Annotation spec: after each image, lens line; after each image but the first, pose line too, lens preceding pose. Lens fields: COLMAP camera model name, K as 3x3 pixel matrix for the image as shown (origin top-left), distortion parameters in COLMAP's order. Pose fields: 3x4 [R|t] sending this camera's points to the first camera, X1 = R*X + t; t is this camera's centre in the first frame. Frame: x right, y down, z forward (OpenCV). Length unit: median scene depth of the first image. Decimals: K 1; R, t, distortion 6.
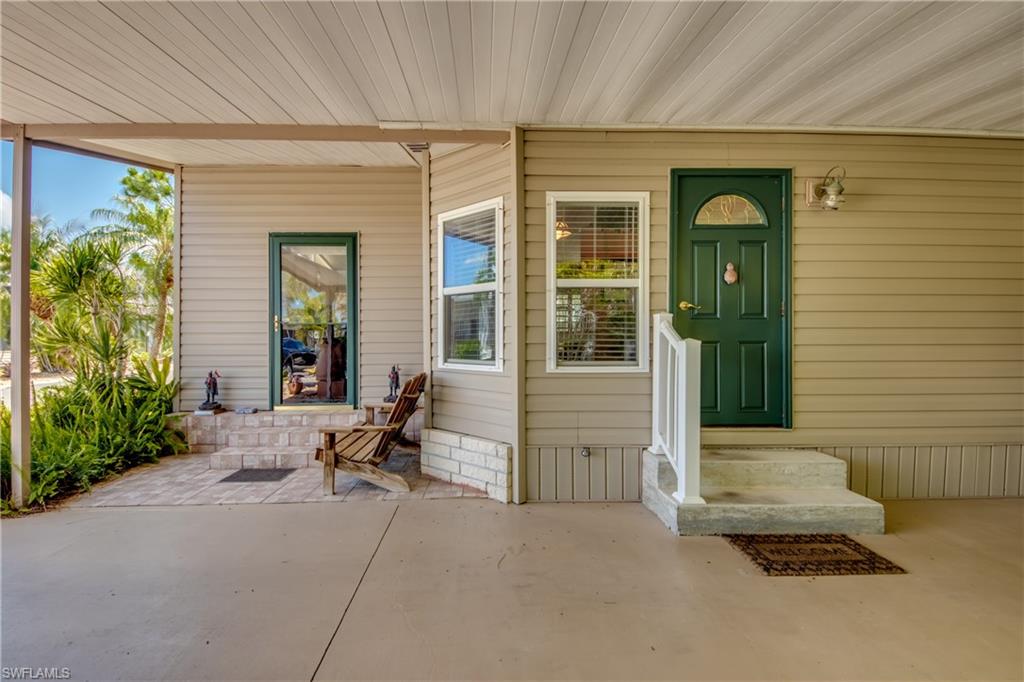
lens RADIAL K [[447.8, 0, 513.6], [0, 447.8, 336.8], [0, 0, 1]] dist [-0.000076, -0.000181]
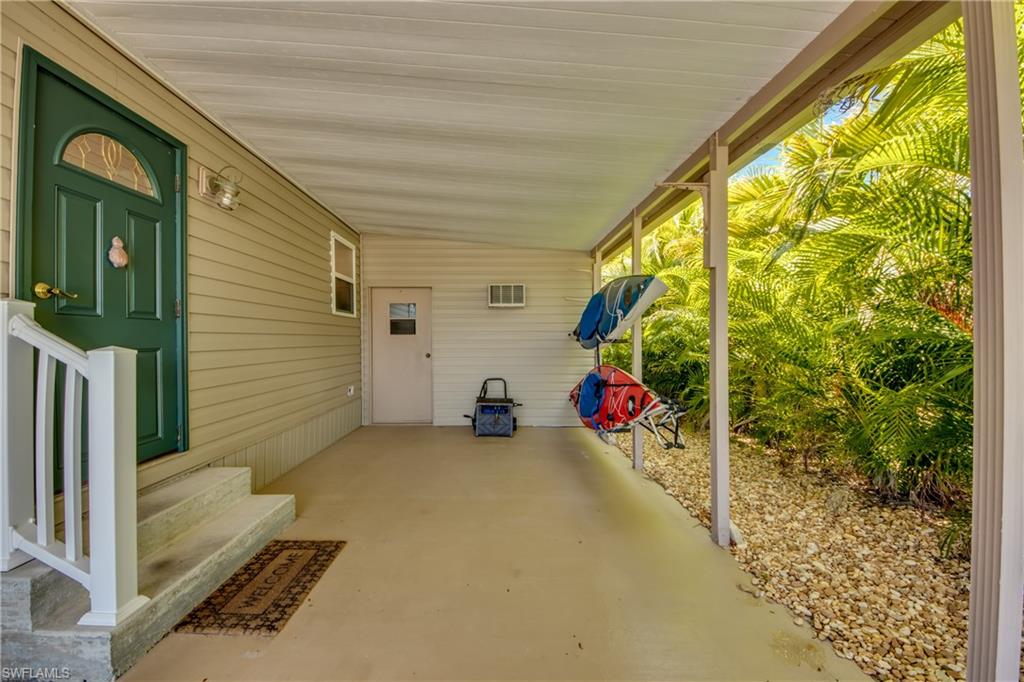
lens RADIAL K [[389.8, 0, 487.1], [0, 389.8, 339.1], [0, 0, 1]] dist [-0.000256, -0.008148]
pose [[0.063996, -0.000054, 0.997950, -0.079219], [0.008372, 0.999965, -0.000483, -0.001443], [-0.997915, 0.008386, 0.063994, 0.390125]]
